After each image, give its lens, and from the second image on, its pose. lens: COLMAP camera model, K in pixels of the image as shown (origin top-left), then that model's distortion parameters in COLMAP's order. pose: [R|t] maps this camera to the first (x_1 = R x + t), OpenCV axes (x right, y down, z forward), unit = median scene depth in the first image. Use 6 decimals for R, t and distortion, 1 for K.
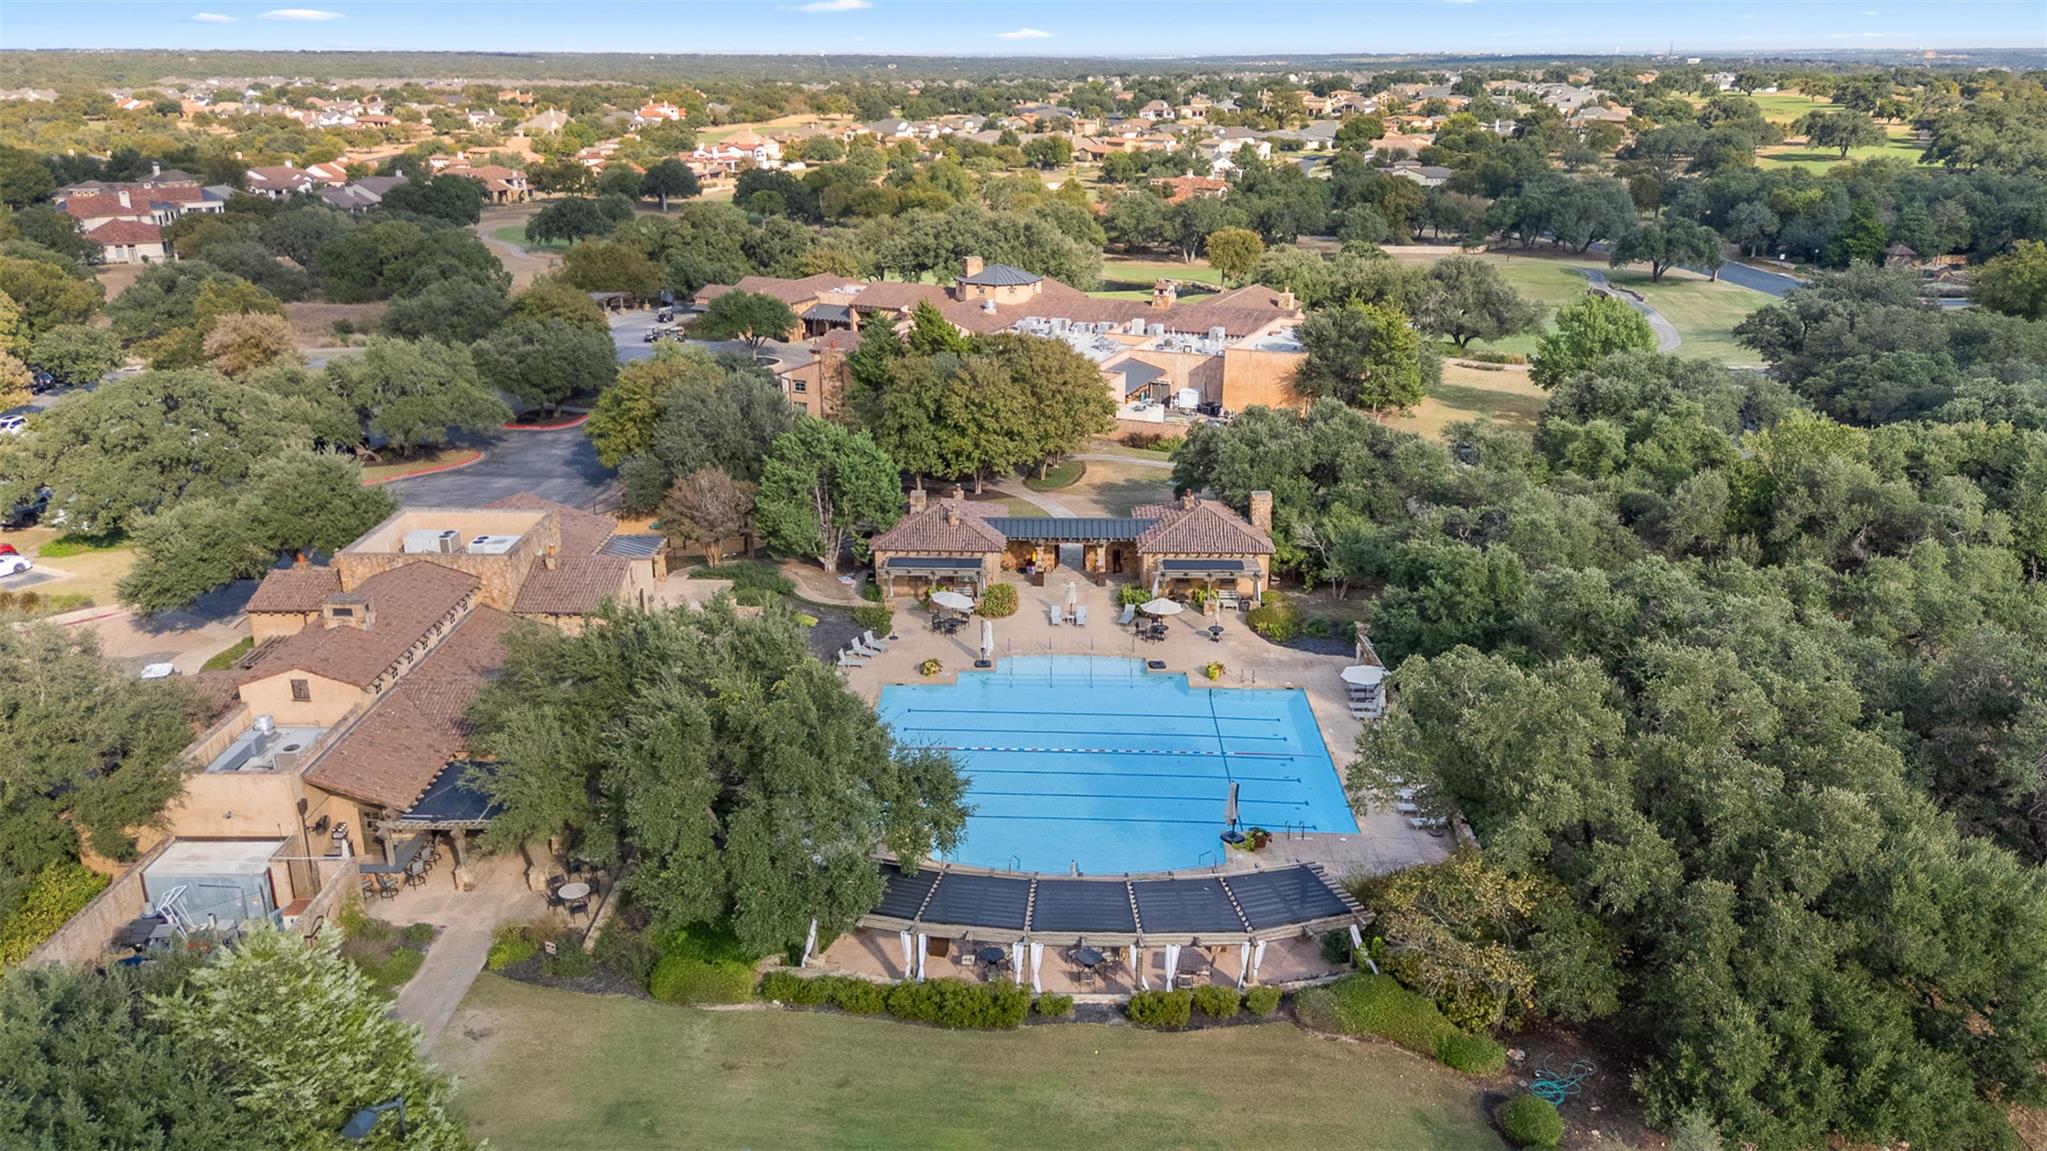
lens RADIAL K [[1508.0, 0, 1023.5], [0, 1508.0, 575.5], [0, 0, 1]] dist [0.072857, -0.090224]
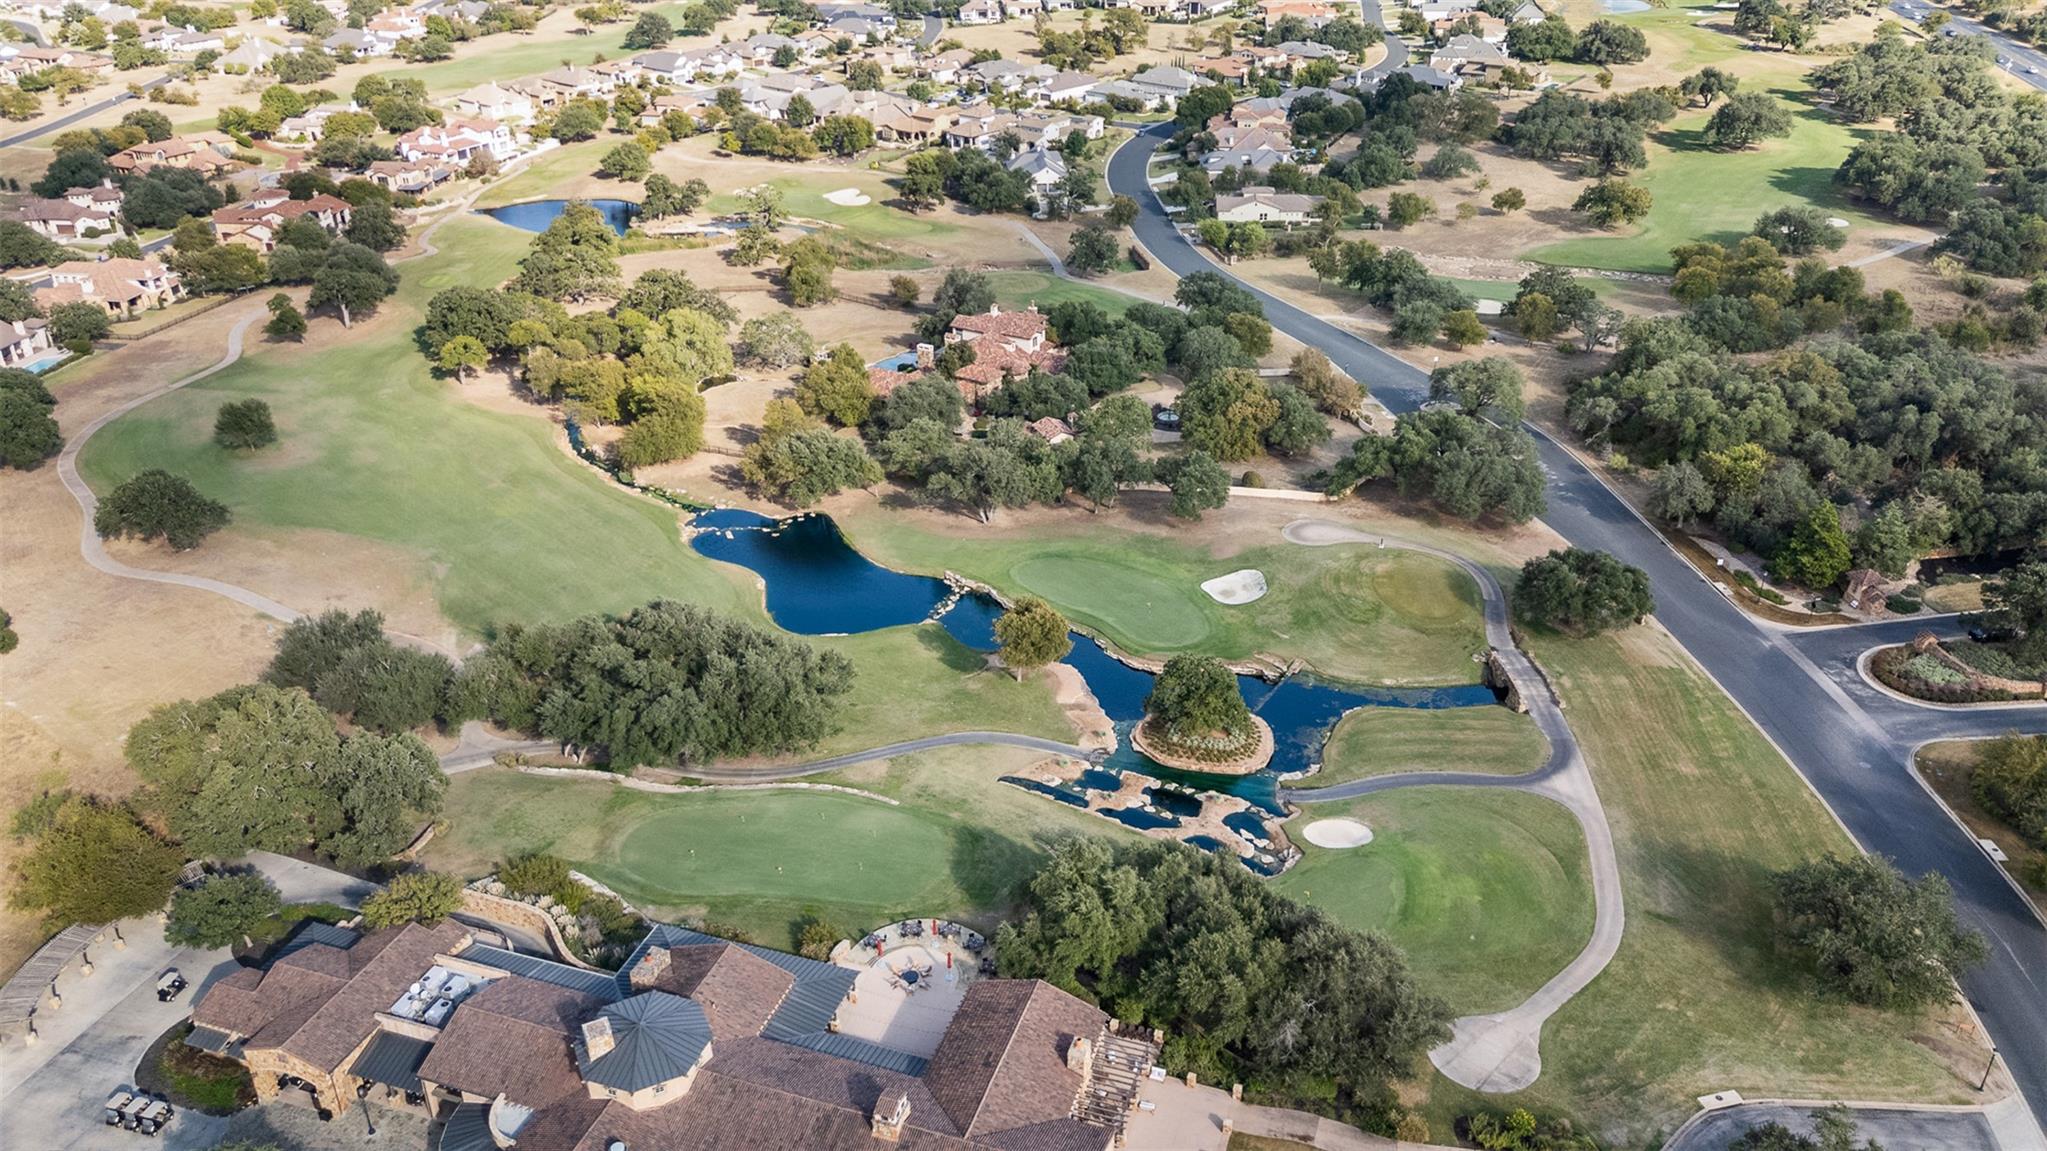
lens RADIAL K [[1508.0, 0, 1023.5], [0, 1508.0, 575.5], [0, 0, 1]] dist [0.072857, -0.090224]
pose [[0.995247, -0.053040, 0.081674, 0.038226], [0.040726, 0.988496, 0.145664, -0.177570], [-0.088461, -0.141645, 0.985957, 0.134143]]
